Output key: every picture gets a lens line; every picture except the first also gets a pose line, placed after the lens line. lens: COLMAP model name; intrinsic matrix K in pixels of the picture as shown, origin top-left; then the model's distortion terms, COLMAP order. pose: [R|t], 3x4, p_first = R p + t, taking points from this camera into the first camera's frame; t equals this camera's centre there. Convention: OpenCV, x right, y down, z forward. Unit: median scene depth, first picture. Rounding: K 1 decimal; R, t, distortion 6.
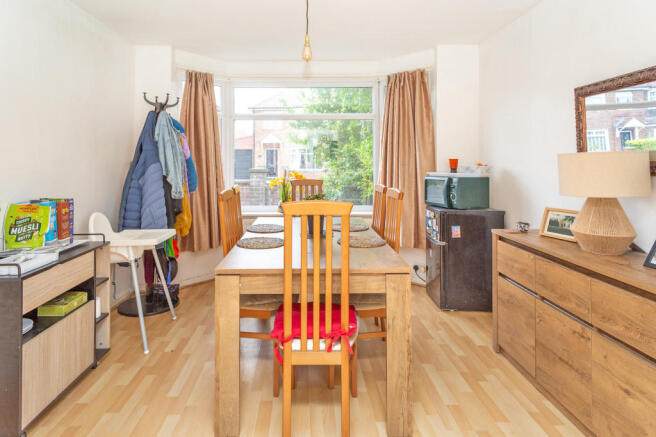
lens RADIAL K [[377.6, 0, 328.0], [0, 377.6, 218.5], [0, 0, 1]] dist [0.031026, -0.000111]
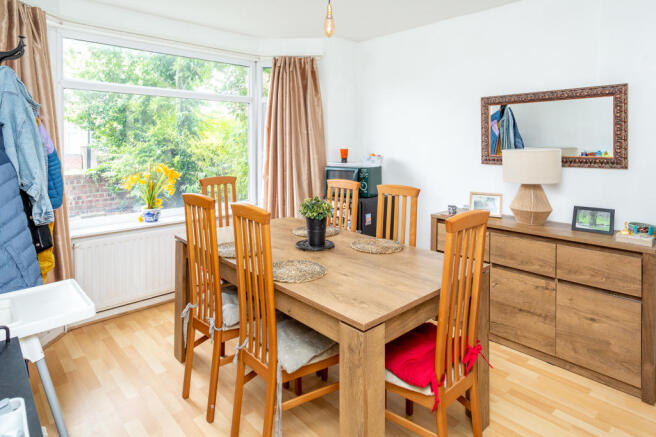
lens RADIAL K [[379.1, 0, 328.7], [0, 379.1, 202.4], [0, 0, 1]] dist [0.039113, -0.000069]
pose [[0.751433, -0.097956, 0.652498, -0.585945], [0.091547, 0.994832, 0.043922, -0.093367], [-0.653428, 0.026730, 0.756517, 0.372838]]
